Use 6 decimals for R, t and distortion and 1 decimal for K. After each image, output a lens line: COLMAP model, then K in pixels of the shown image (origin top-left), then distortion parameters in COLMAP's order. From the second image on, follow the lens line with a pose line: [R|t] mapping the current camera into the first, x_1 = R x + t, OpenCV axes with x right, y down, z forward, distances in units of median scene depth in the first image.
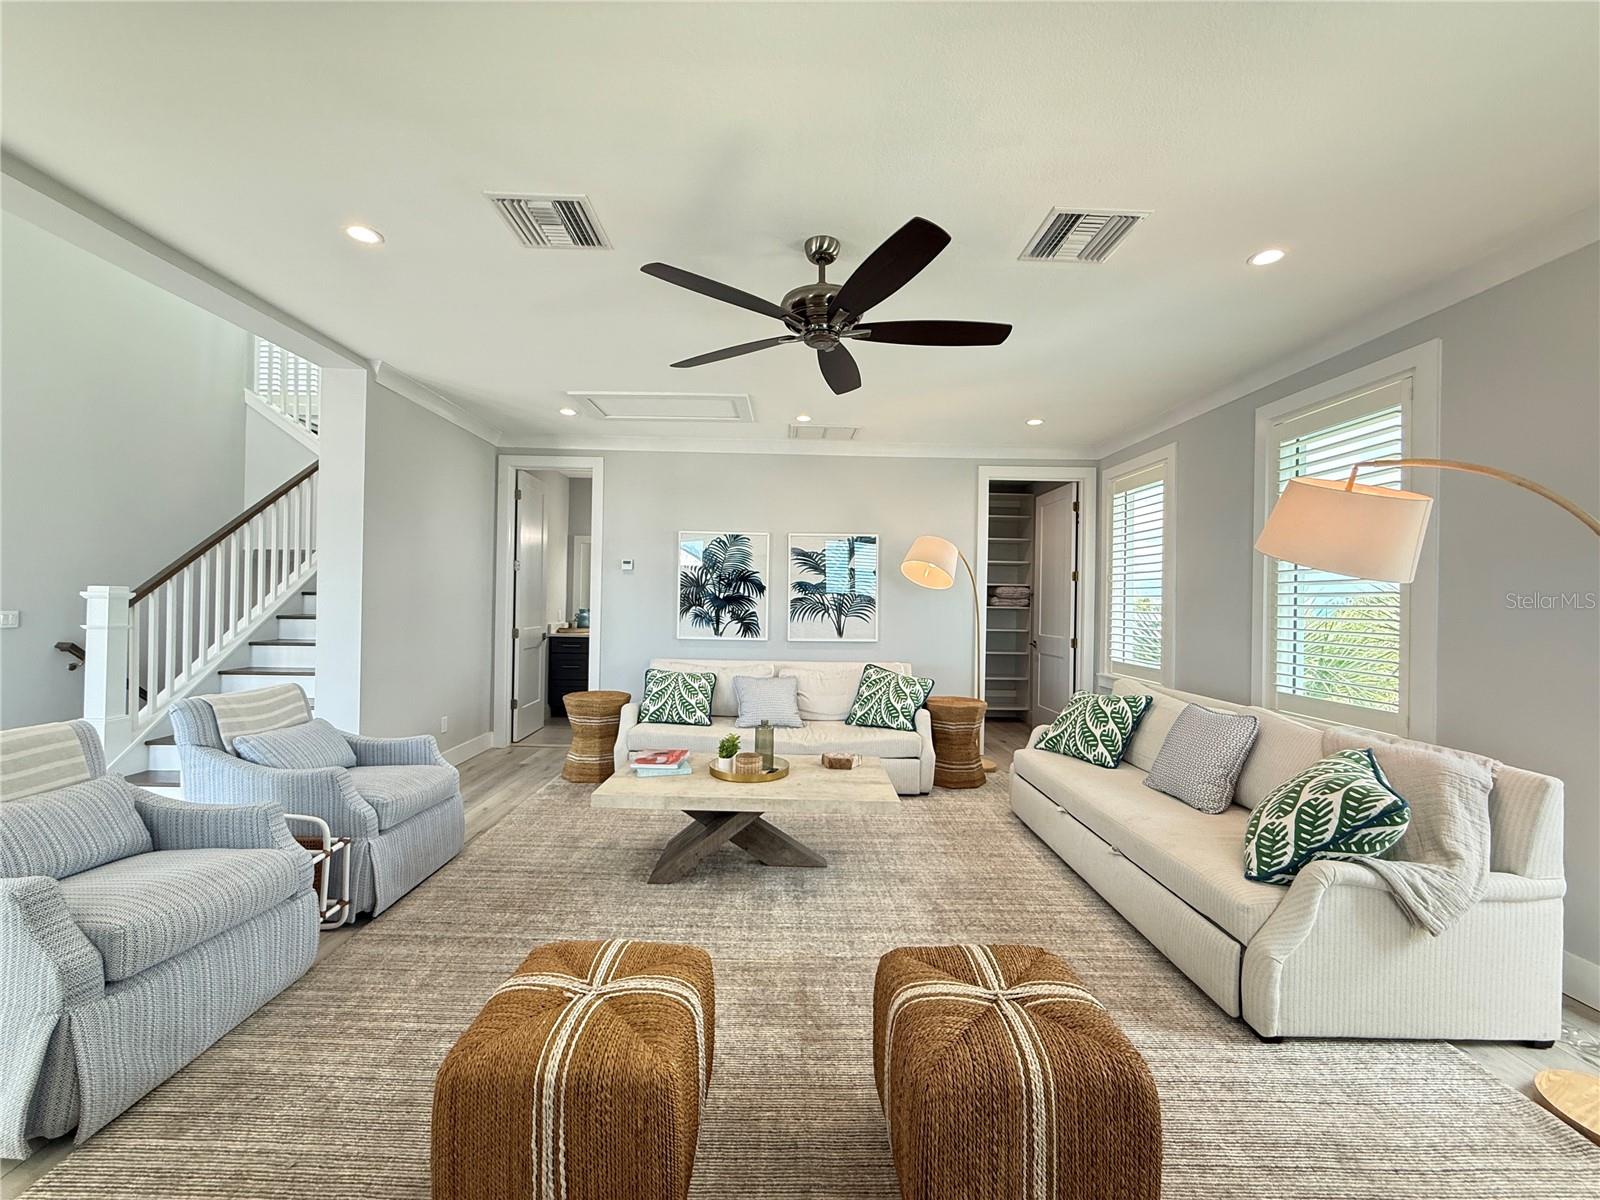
lens RADIAL K [[638.8, 0, 796.5], [0, 638.8, 599.6], [0, 0, 1]] dist [-0.000383, 0.000270]
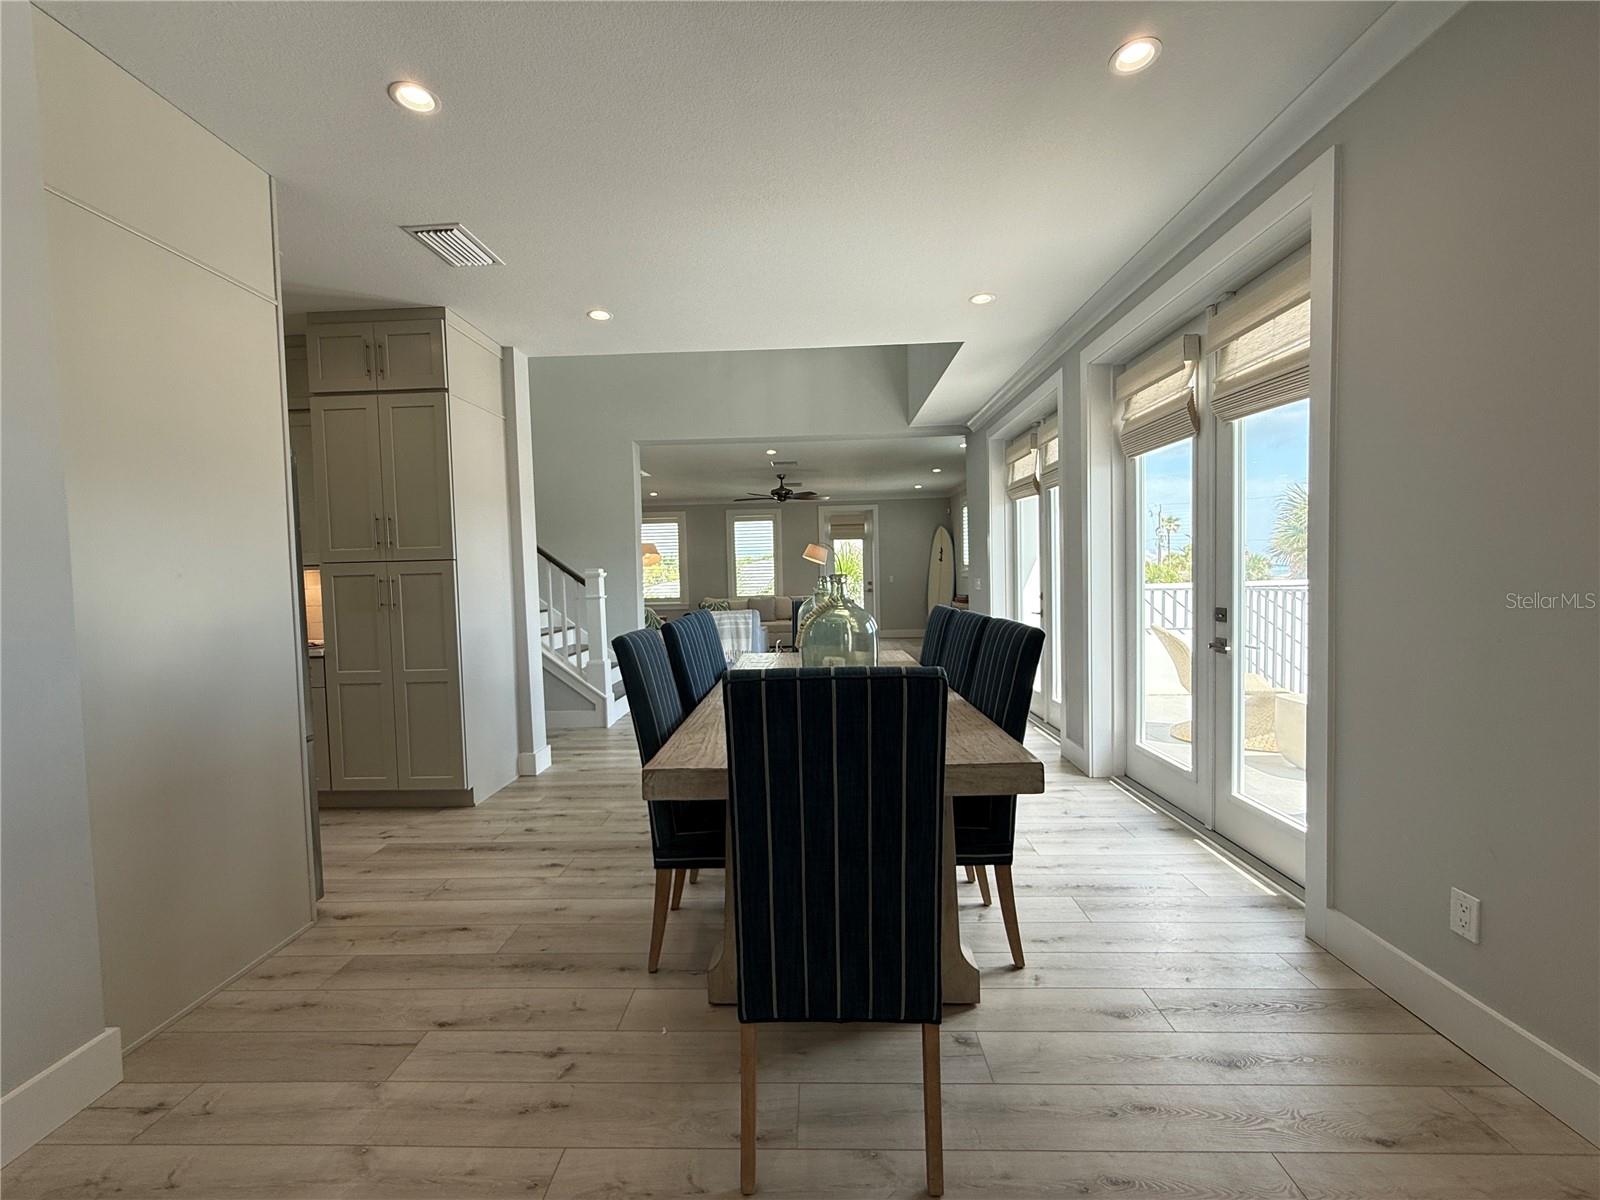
lens RADIAL K [[638.8, 0, 796.5], [0, 638.8, 599.6], [0, 0, 1]] dist [-0.000383, 0.000270]
pose [[0.051085, -0.059402, 0.996926, -1.687560], [0.024813, 0.997997, 0.058195, -0.016427], [-0.998386, 0.021764, 0.052457, 0.326402]]
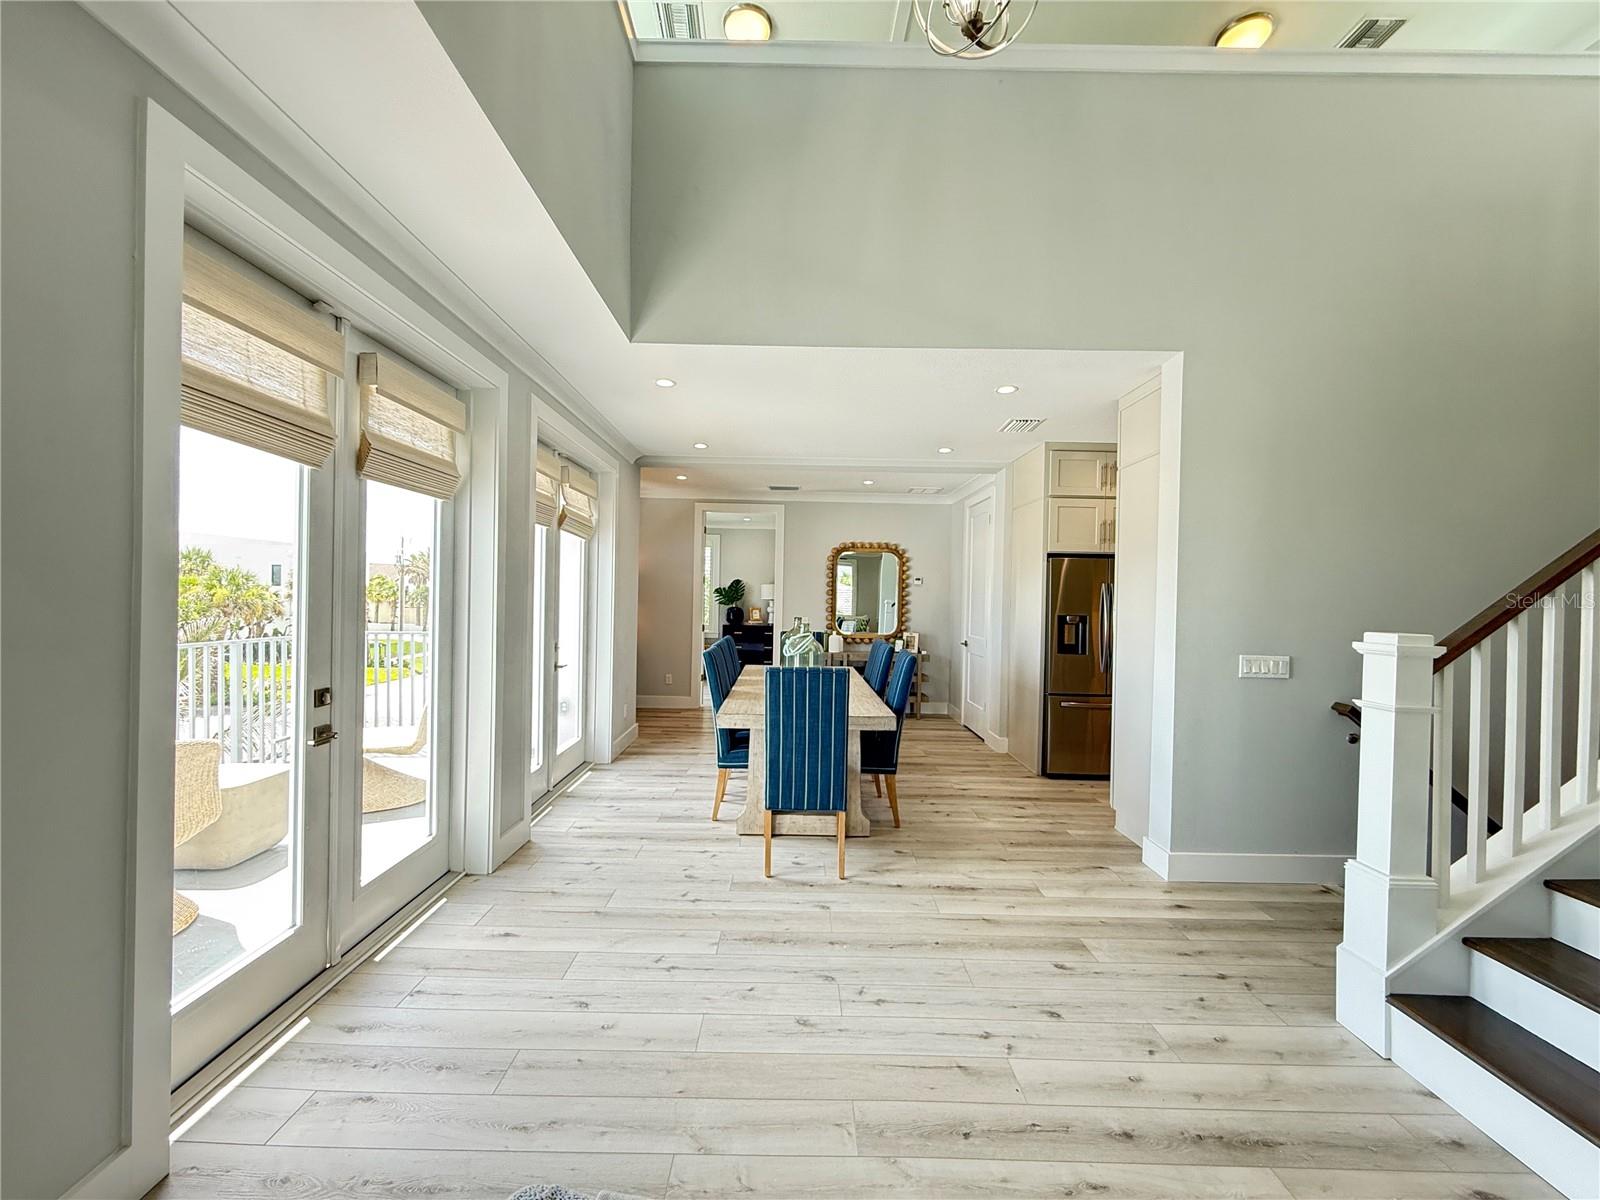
lens RADIAL K [[641.8, 0, 796.2], [0, 641.8, 597.9], [0, 0, 1]] dist [-0.000229, 0.000334]
pose [[-0.015815, -0.014365, -0.999772, -0.349541], [-0.018451, 0.999731, -0.014073, -0.023448], [0.999705, 0.018224, -0.016076, 0.332609]]
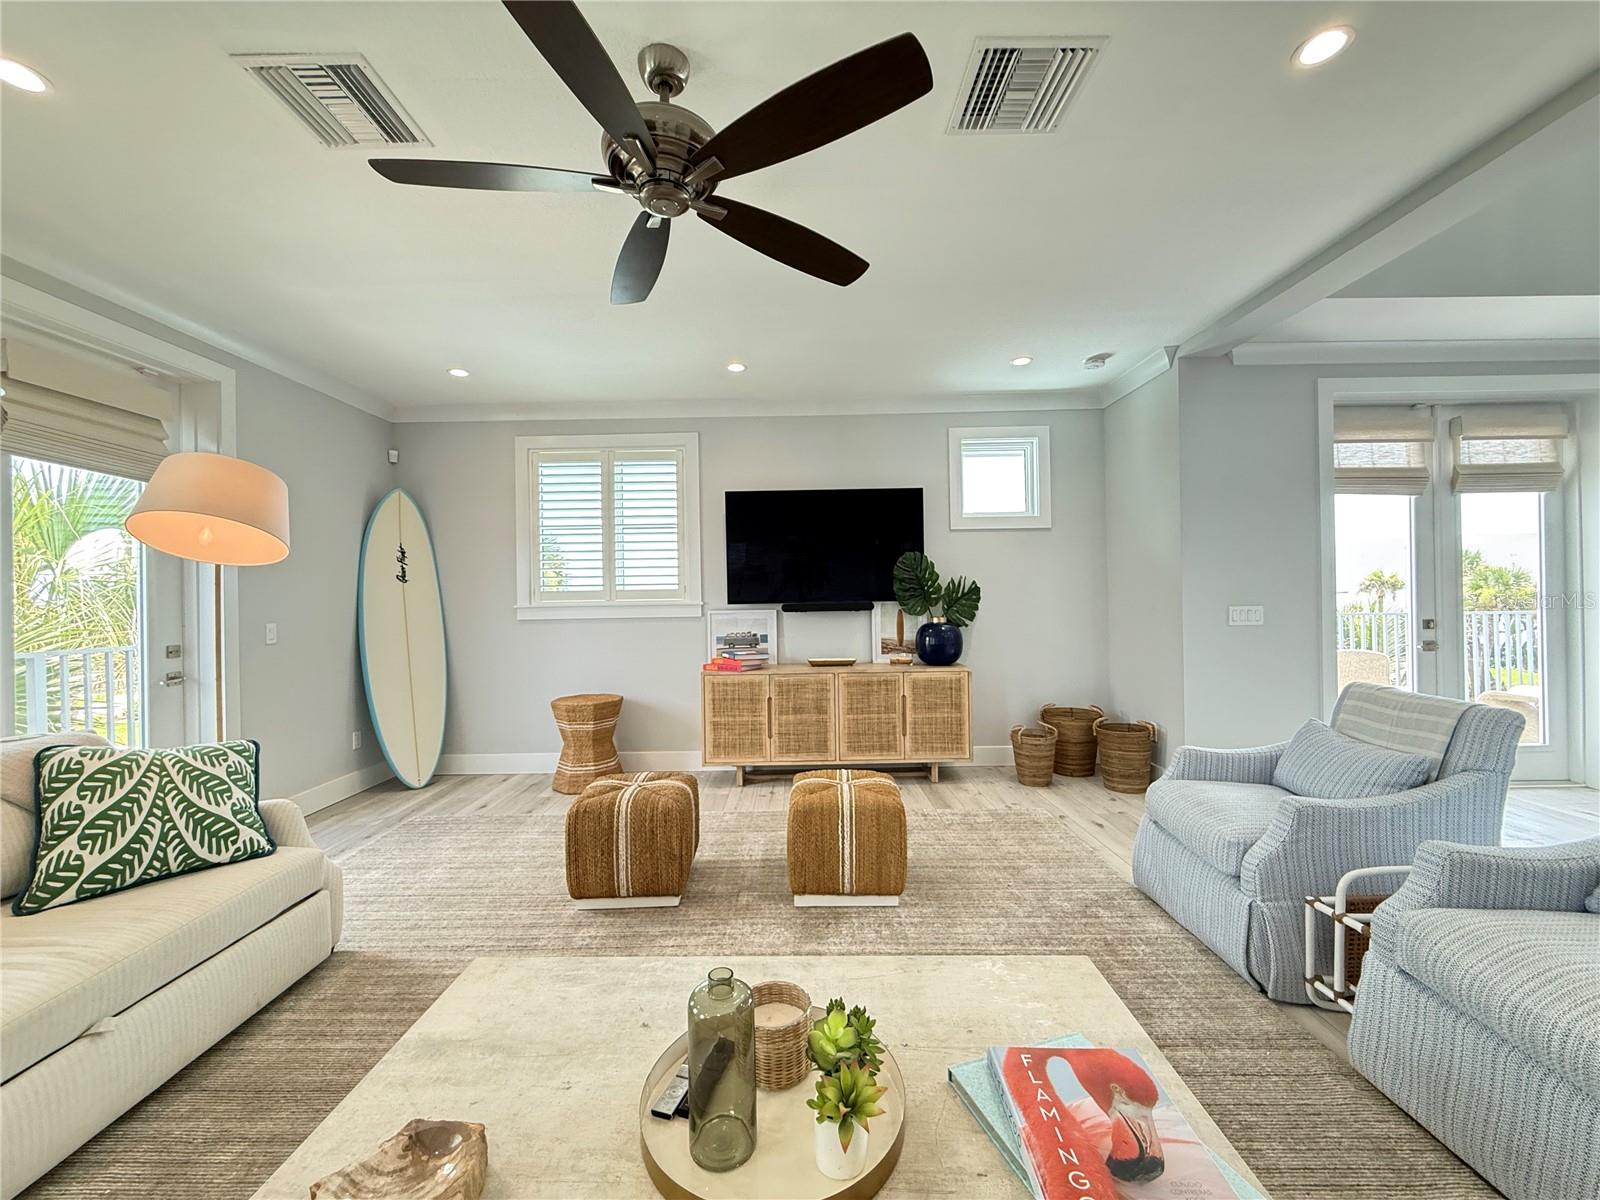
lens RADIAL K [[638.8, 0, 796.5], [0, 638.8, 599.6], [0, 0, 1]] dist [-0.000383, 0.000270]
pose [[-0.999867, -0.001478, 0.016251, -0.052569], [-0.001488, 0.999999, -0.000571, 0.014058], [-0.016250, -0.000595, -0.999868, 0.759638]]
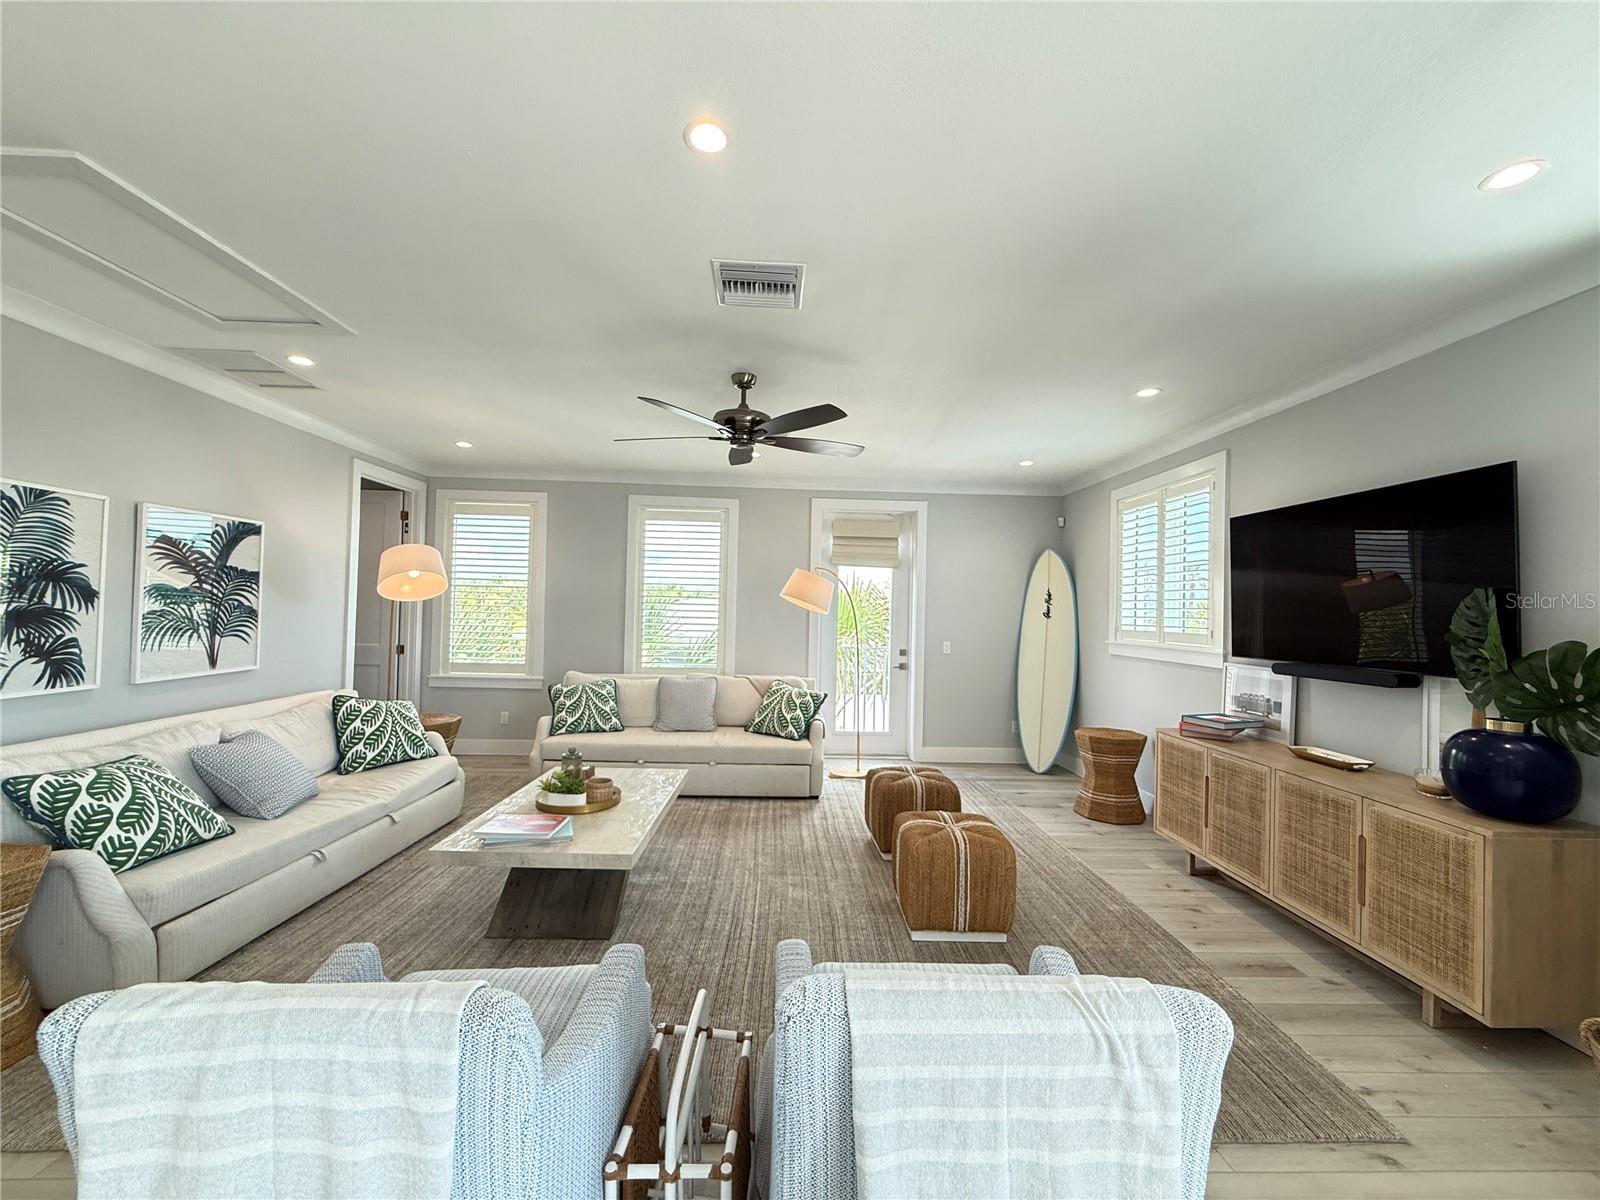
lens RADIAL K [[638.8, 0, 796.5], [0, 638.8, 599.6], [0, 0, 1]] dist [-0.000383, 0.000270]
pose [[-0.018194, -0.002135, 0.999832, -0.616792], [-0.025253, 0.999680, 0.001675, -0.029873], [-0.999516, -0.025218, -0.018243, 0.402042]]
